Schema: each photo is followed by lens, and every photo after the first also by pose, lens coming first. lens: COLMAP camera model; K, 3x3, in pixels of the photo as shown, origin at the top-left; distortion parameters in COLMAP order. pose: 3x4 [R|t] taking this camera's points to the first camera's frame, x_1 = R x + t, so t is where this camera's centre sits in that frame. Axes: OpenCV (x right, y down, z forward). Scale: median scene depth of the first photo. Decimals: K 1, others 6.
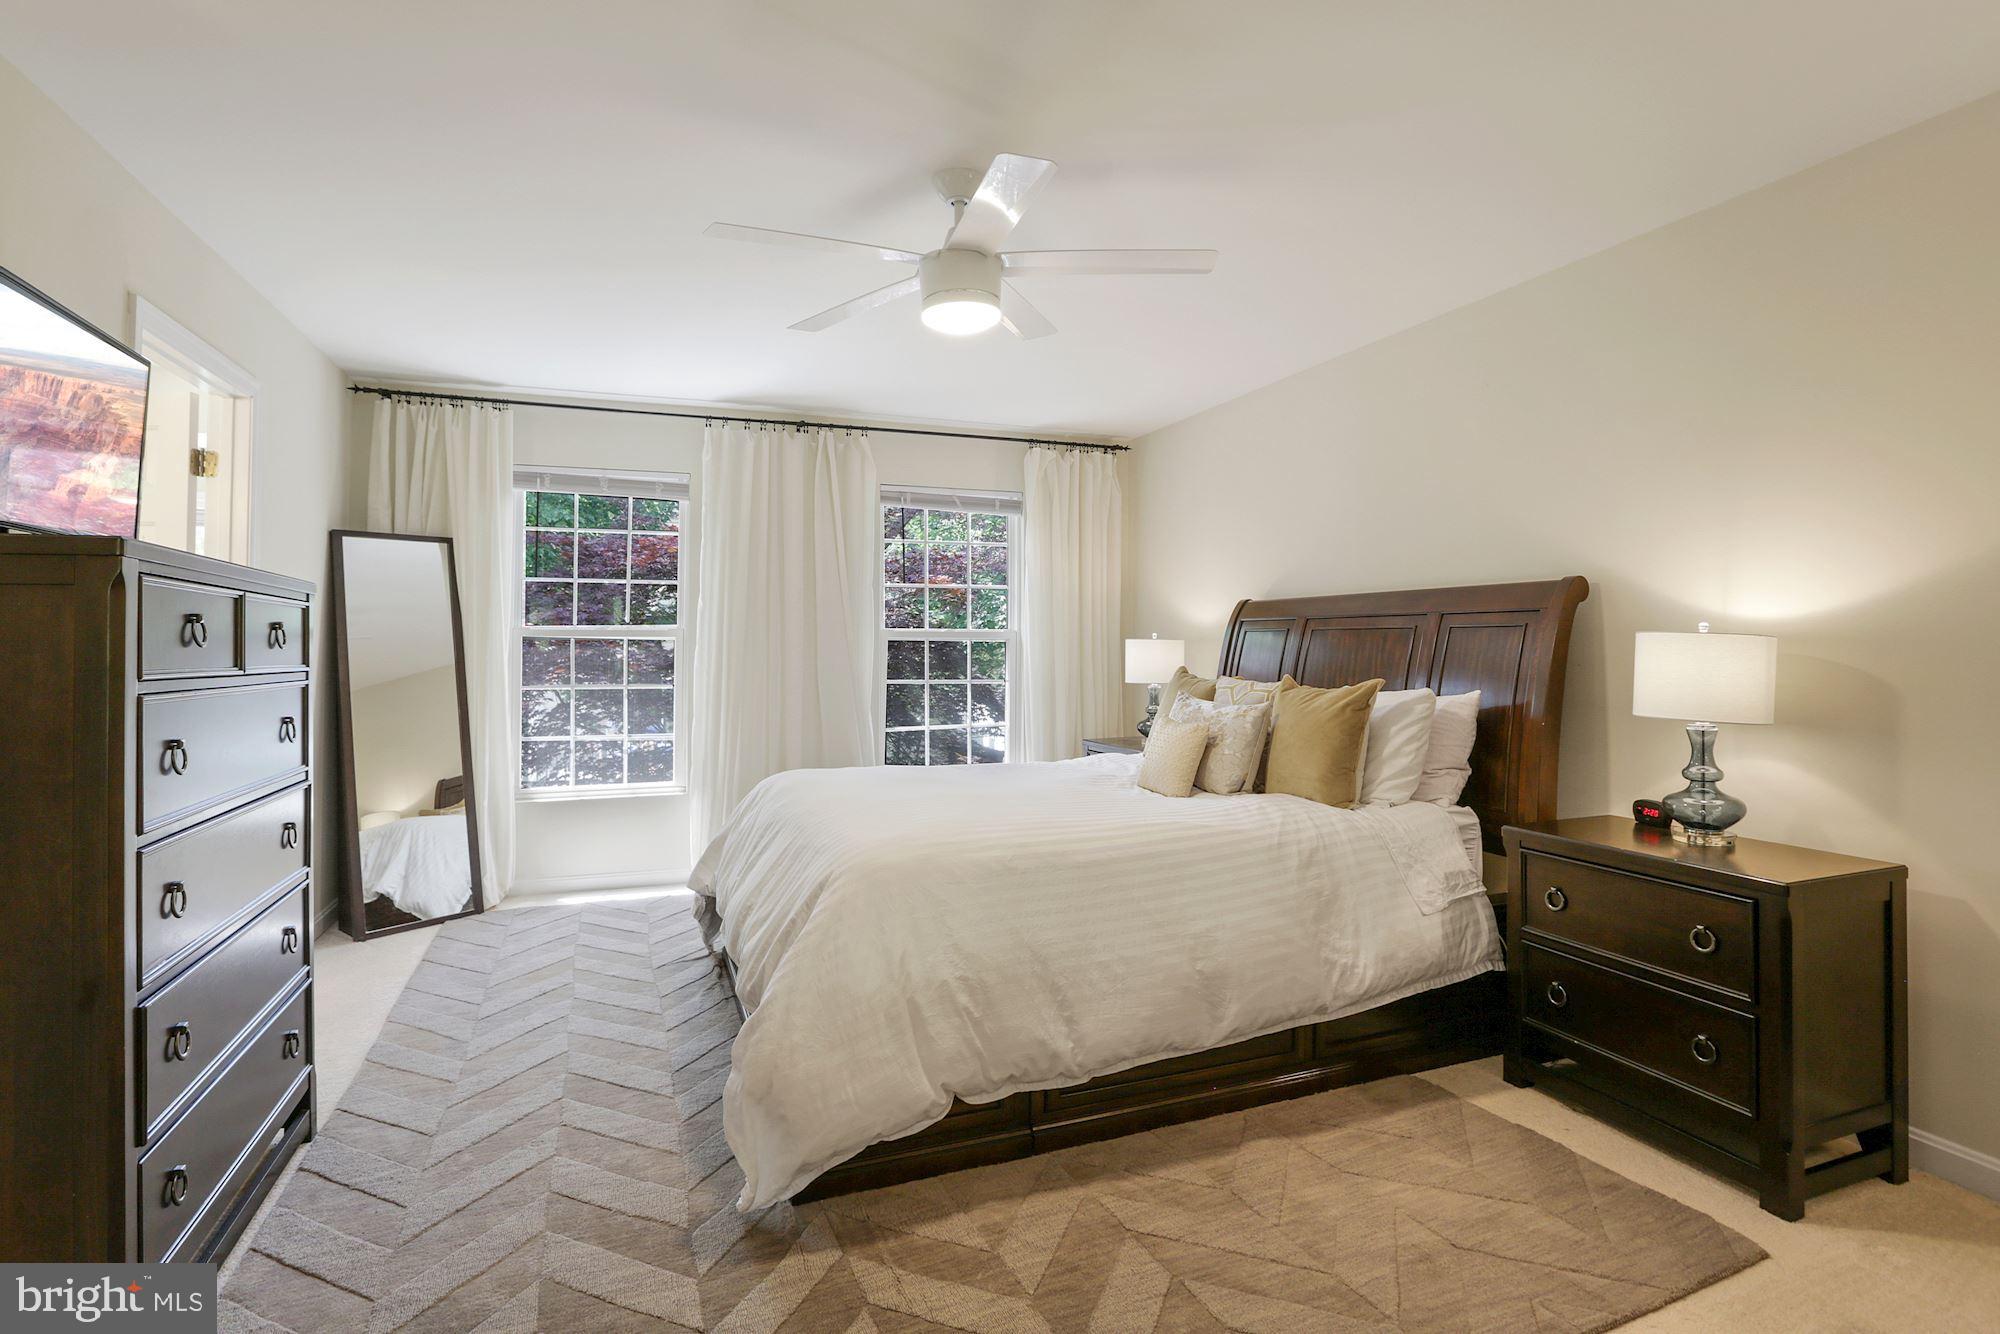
lens RADIAL K [[937.7, 0, 993.8], [0, 937.7, 630.1], [0, 0, 1]] dist [-0.001578, 0.000124]
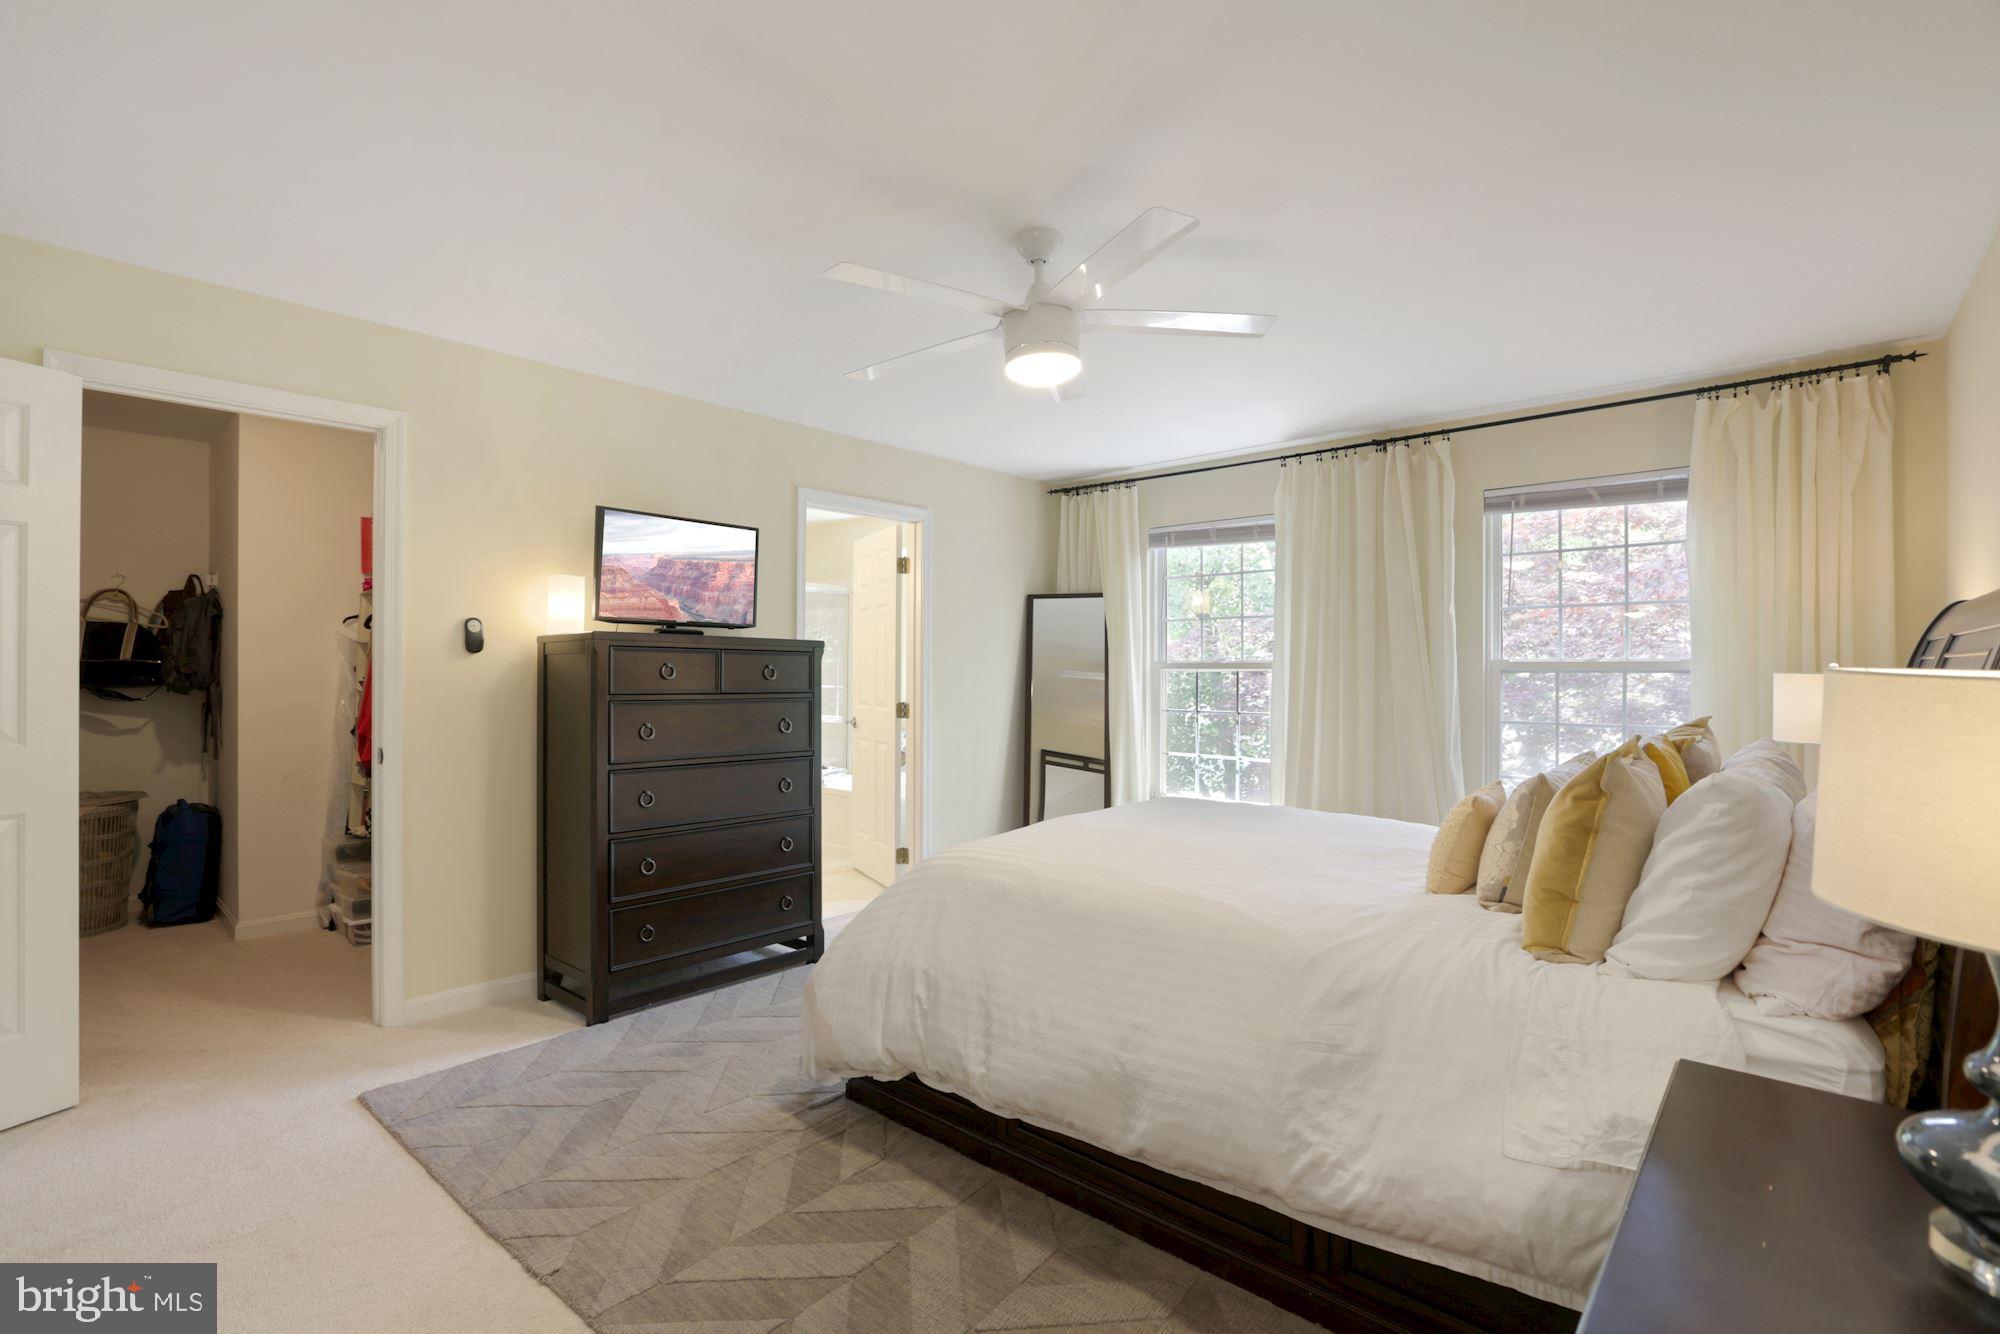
lens RADIAL K [[897.7, 0, 985.0], [0, 897.7, 668.5], [0, 0, 1]] dist [0.001911, 0.000385]
pose [[0.477651, 0.006678, -0.878524, 0.827150], [0.007525, 0.999903, 0.011692, -0.013786], [0.878518, -0.012195, 0.477554, 0.460551]]
